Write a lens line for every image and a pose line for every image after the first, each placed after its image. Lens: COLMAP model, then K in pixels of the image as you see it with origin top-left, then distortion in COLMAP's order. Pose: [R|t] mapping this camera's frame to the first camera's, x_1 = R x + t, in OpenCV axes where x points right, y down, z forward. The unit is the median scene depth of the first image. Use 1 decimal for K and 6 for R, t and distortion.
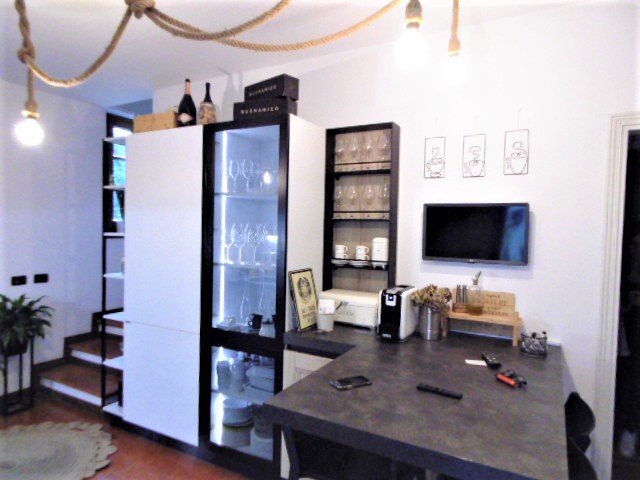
lens RADIAL K [[422.3, 0, 318.1], [0, 422.3, 240.1], [0, 0, 1]] dist [0.020018, -0.010322]
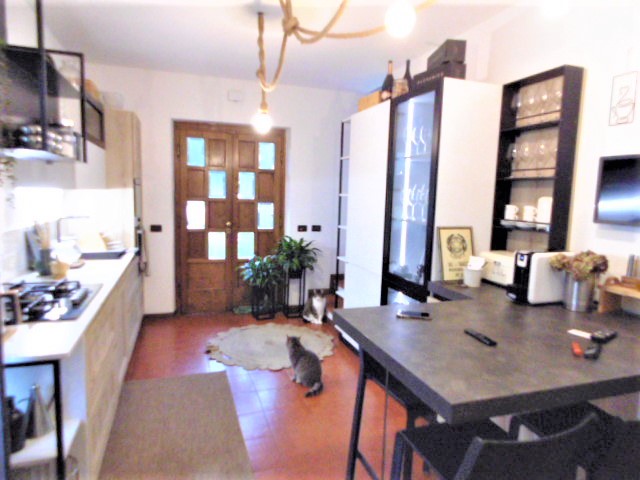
lens RADIAL K [[422.3, 0, 318.1], [0, 422.3, 240.1], [0, 0, 1]] dist [0.020018, -0.010322]
pose [[0.738420, 0.078233, -0.669787, 0.404425], [-0.037020, 0.996453, 0.075574, 0.035359], [0.673324, -0.031010, 0.738697, -0.011422]]
